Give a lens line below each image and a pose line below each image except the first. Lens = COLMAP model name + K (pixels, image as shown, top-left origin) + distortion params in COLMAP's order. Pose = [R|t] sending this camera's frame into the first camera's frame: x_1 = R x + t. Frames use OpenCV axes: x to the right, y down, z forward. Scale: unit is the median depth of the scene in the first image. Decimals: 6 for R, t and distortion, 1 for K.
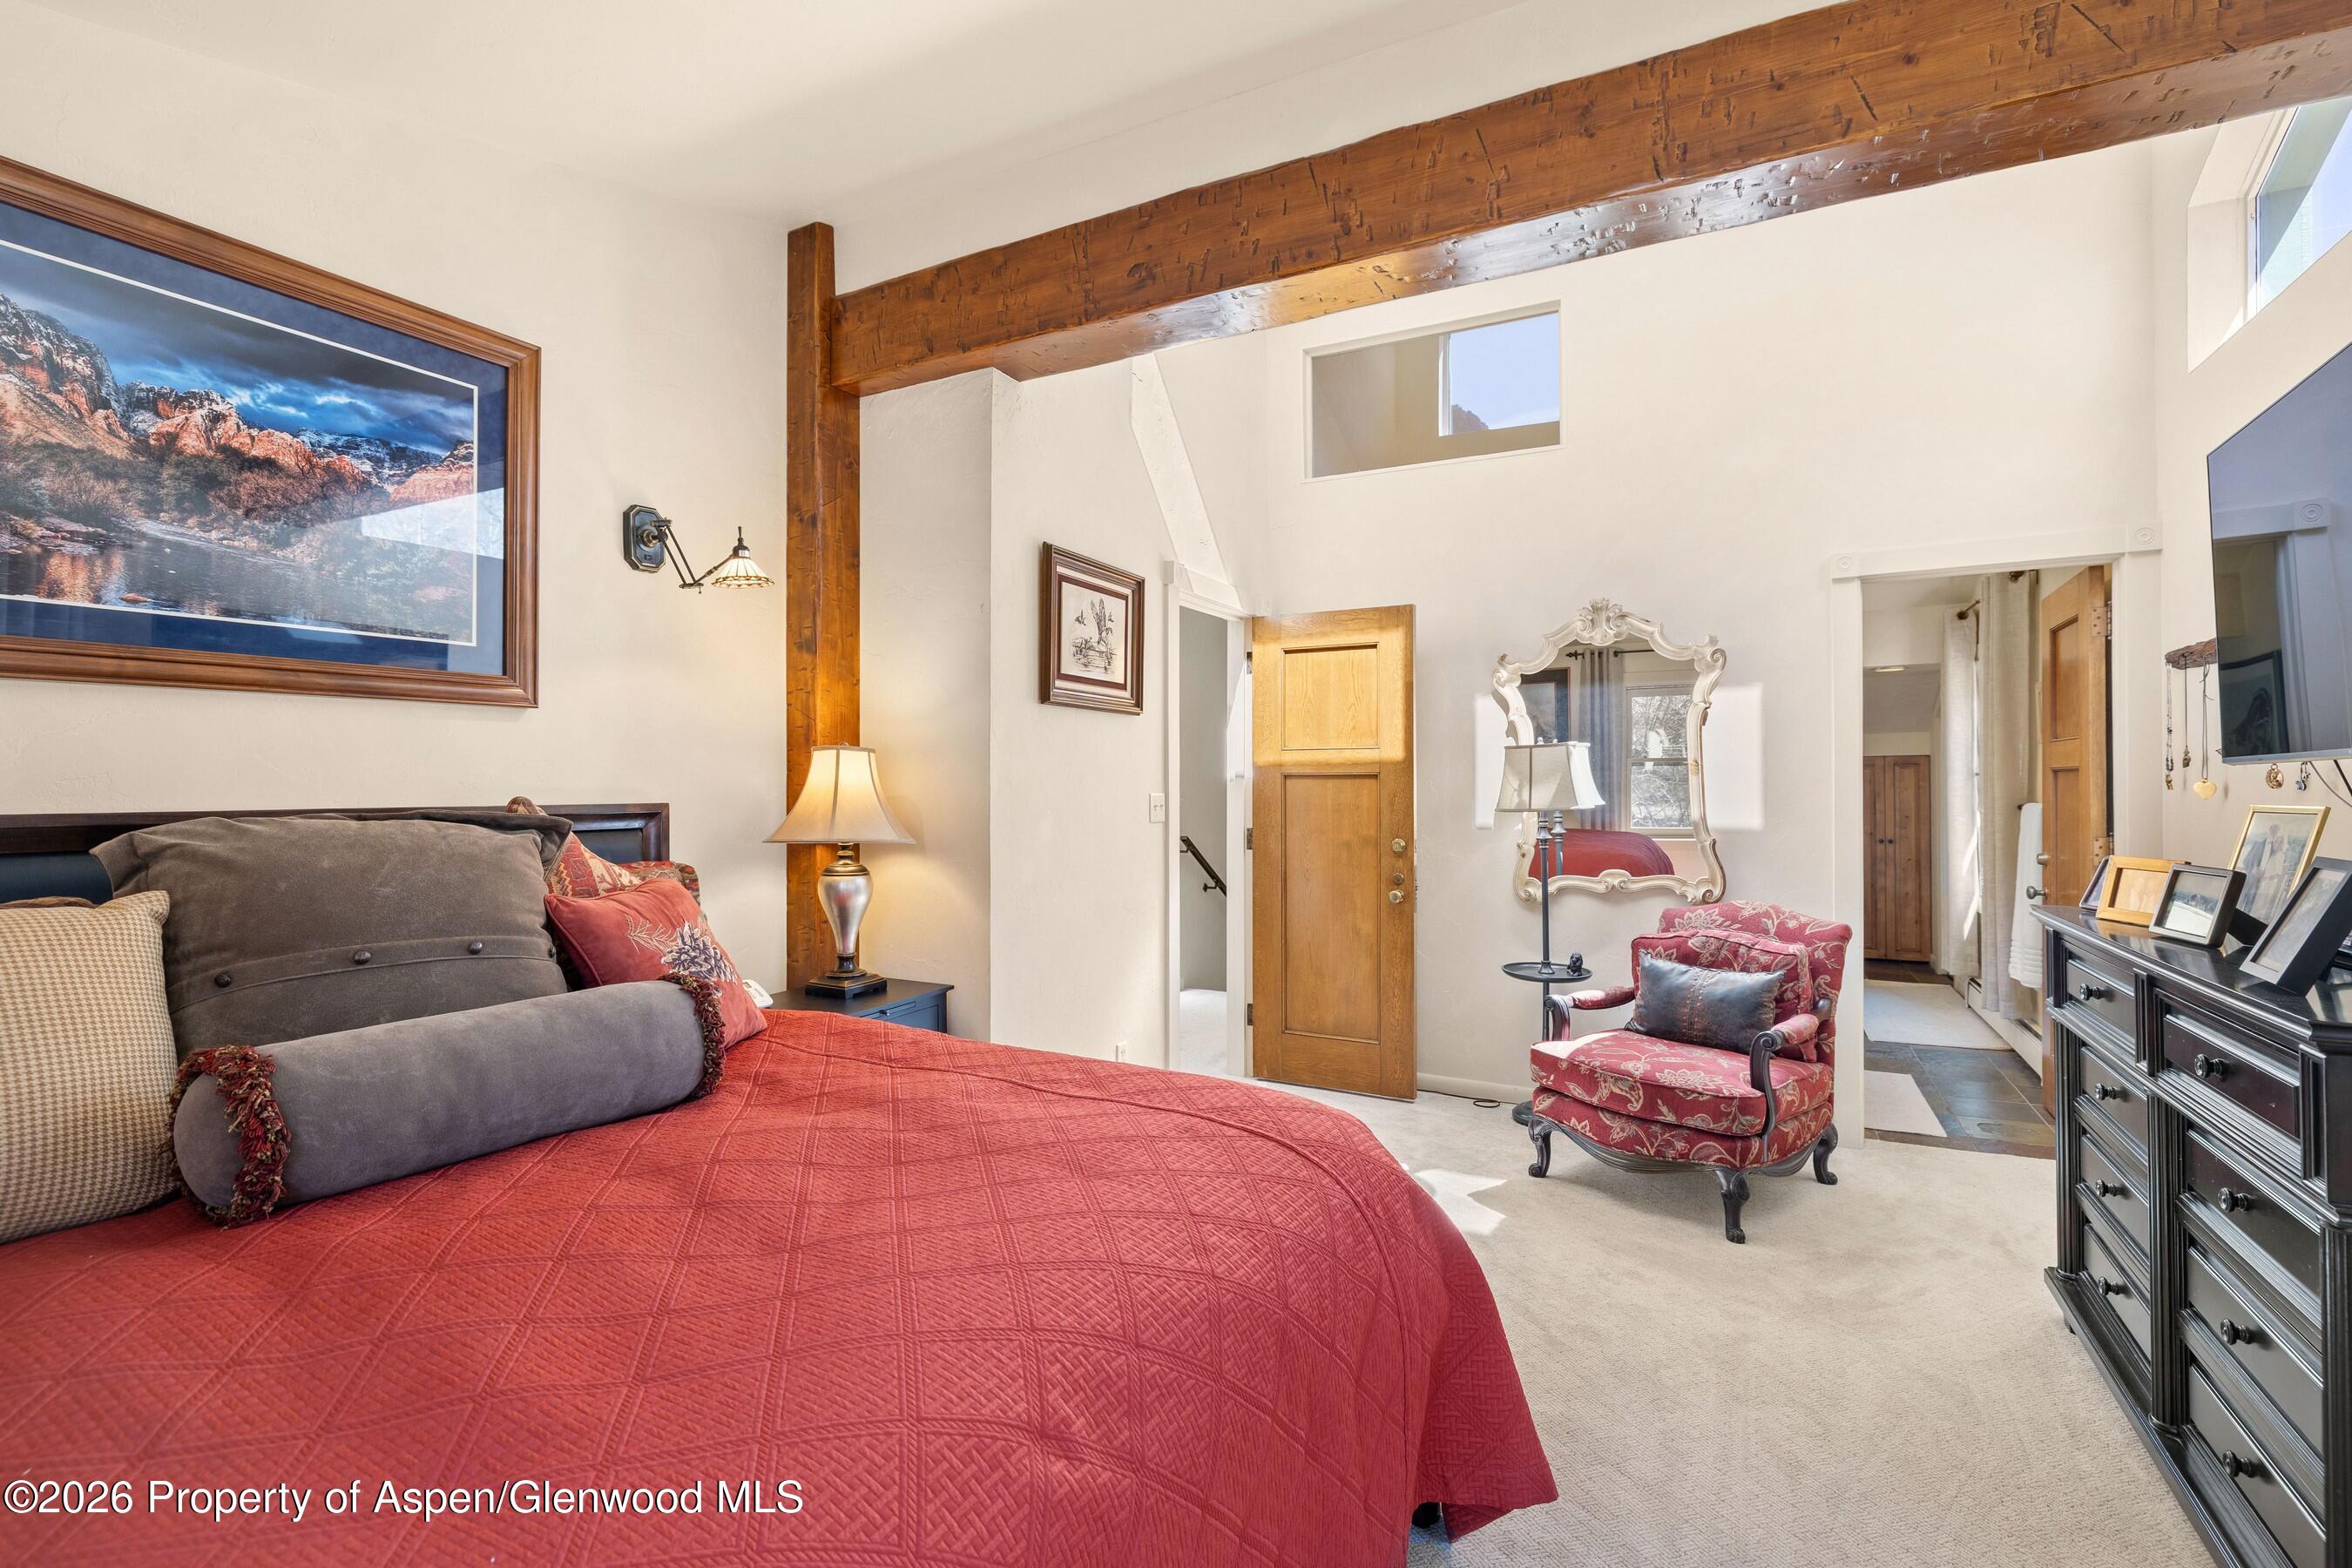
lens RADIAL K [[1078.3, 0, 1178.8], [0, 1078.3, 776.8], [0, 0, 1]] dist [-0.002882, -0.000182]
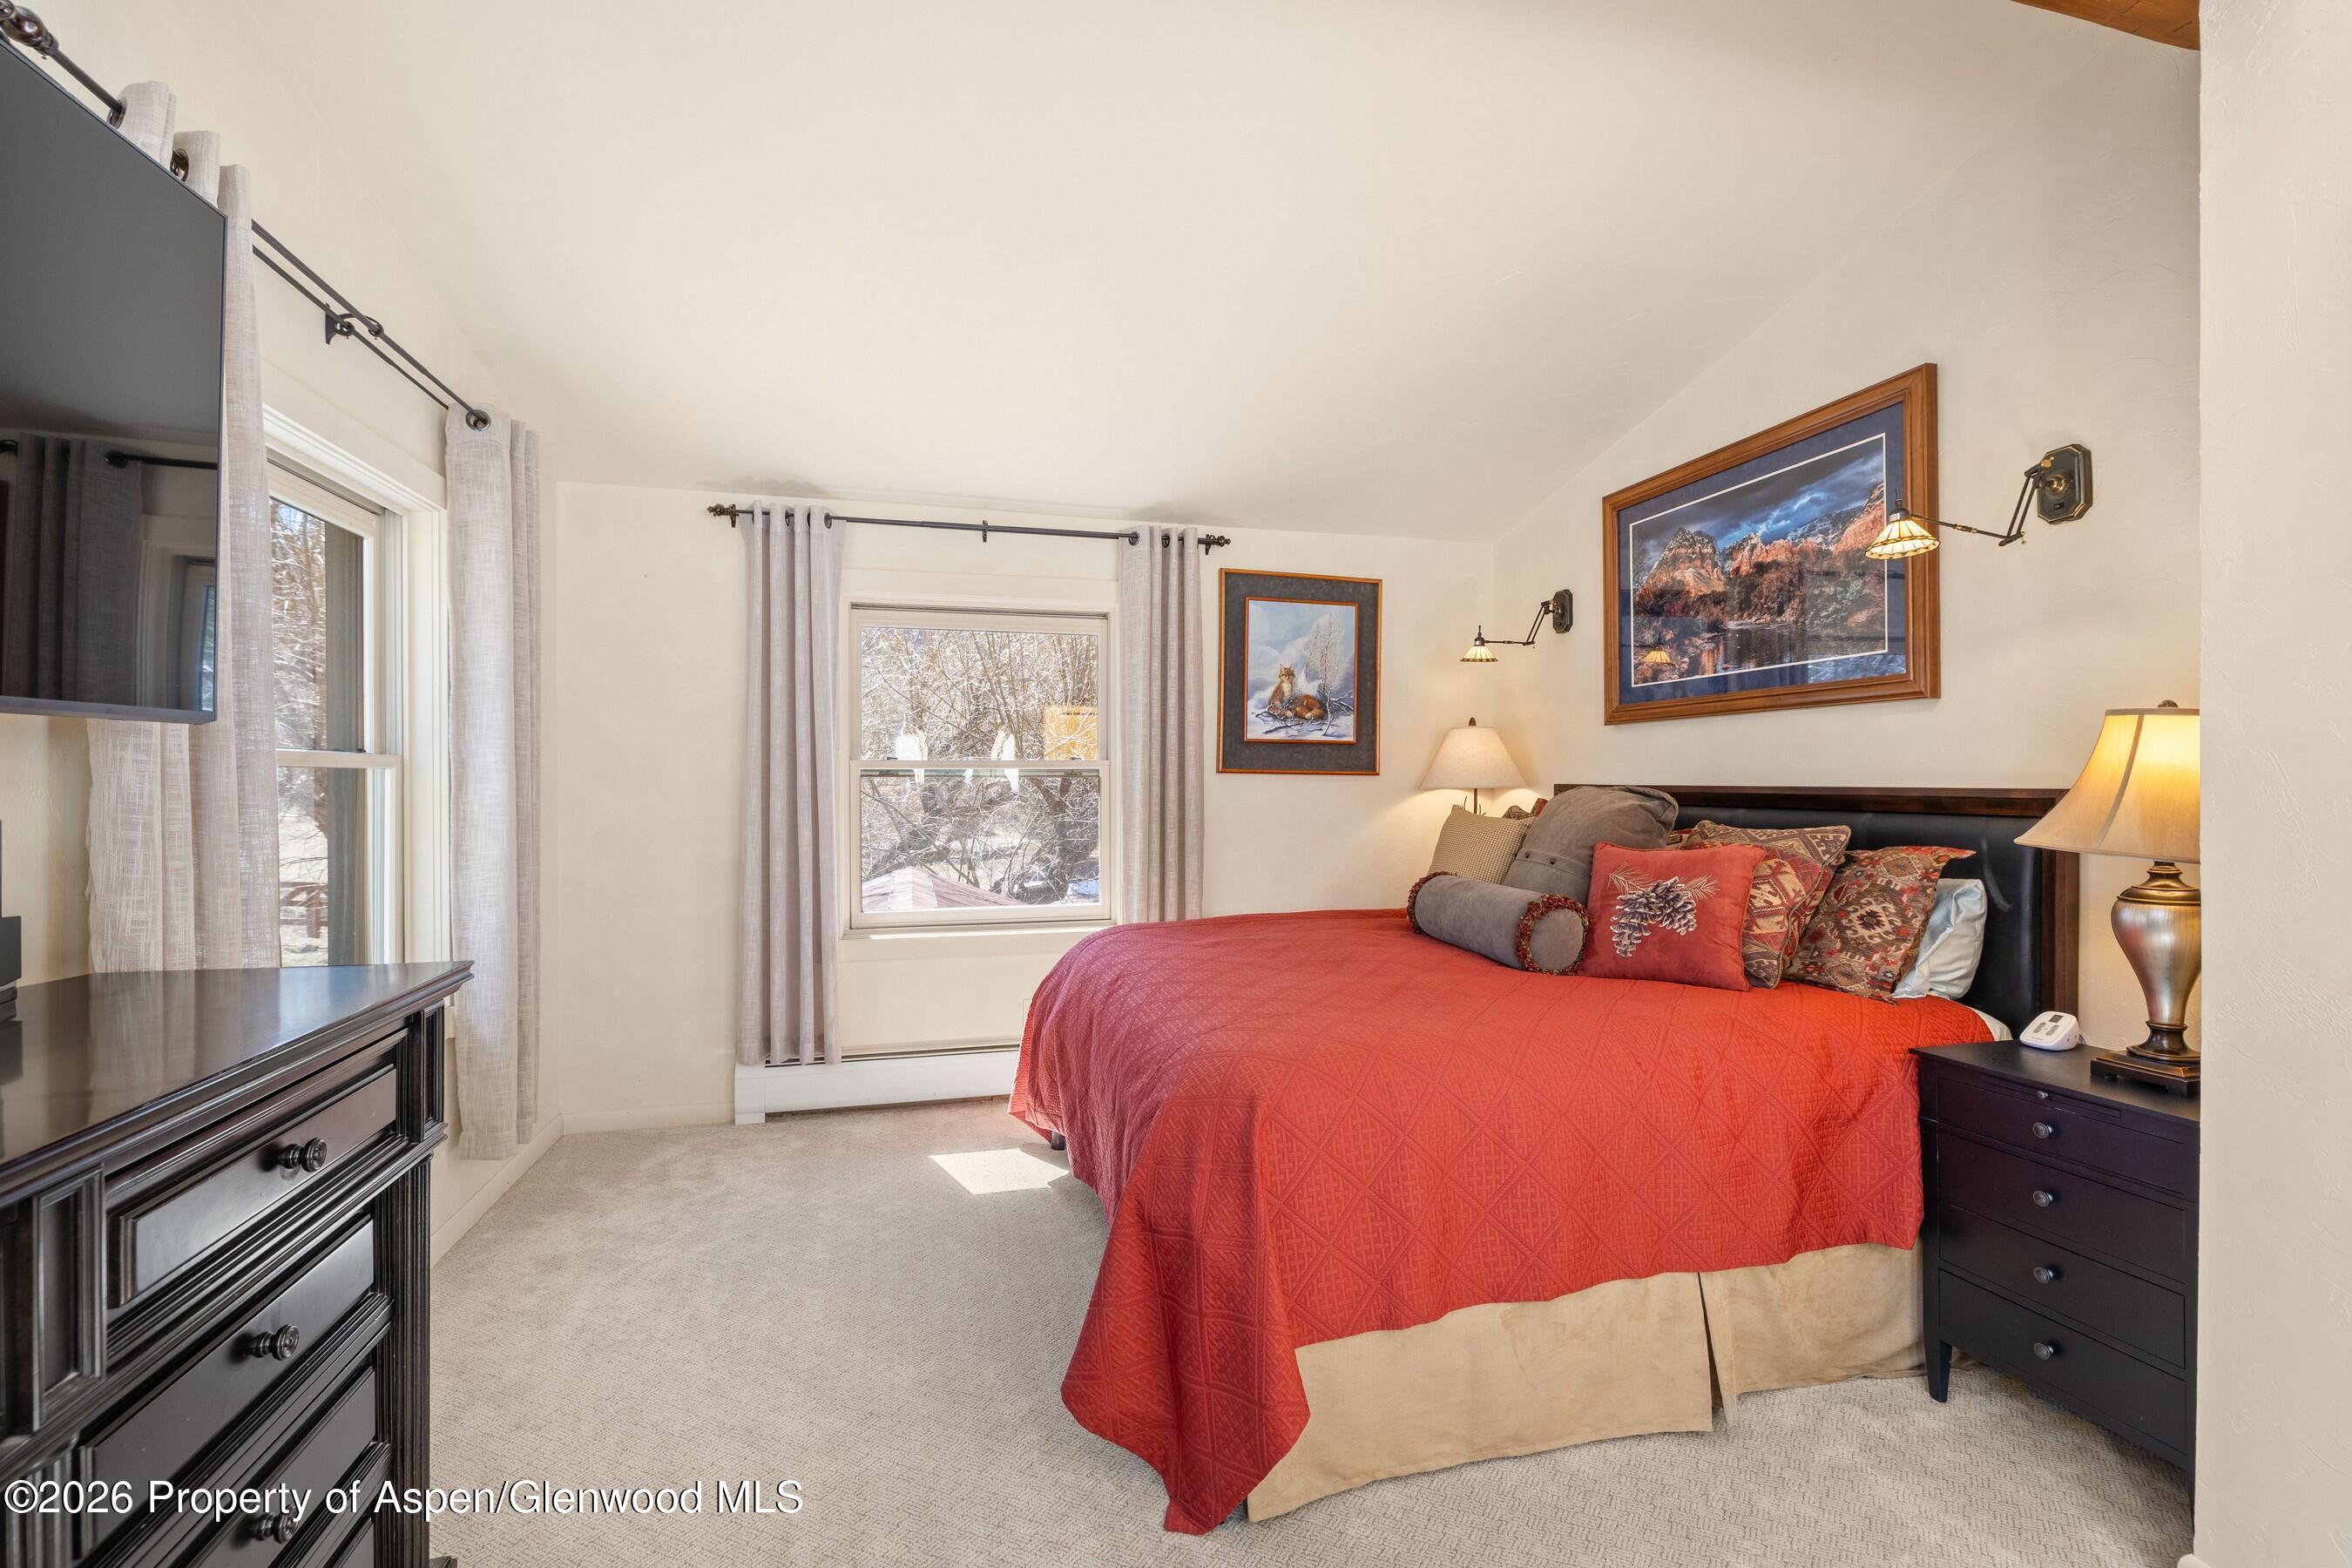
lens RADIAL K [[1078.3, 0, 1175.3], [0, 1078.3, 781.4], [0, 0, 1]] dist [-0.002882, -0.000182]
pose [[-0.738958, 0.001663, -0.673750, 0.843945], [0.004969, 0.999983, -0.002982, 0.023174], [0.673733, -0.005551, -0.738954, 1.574707]]
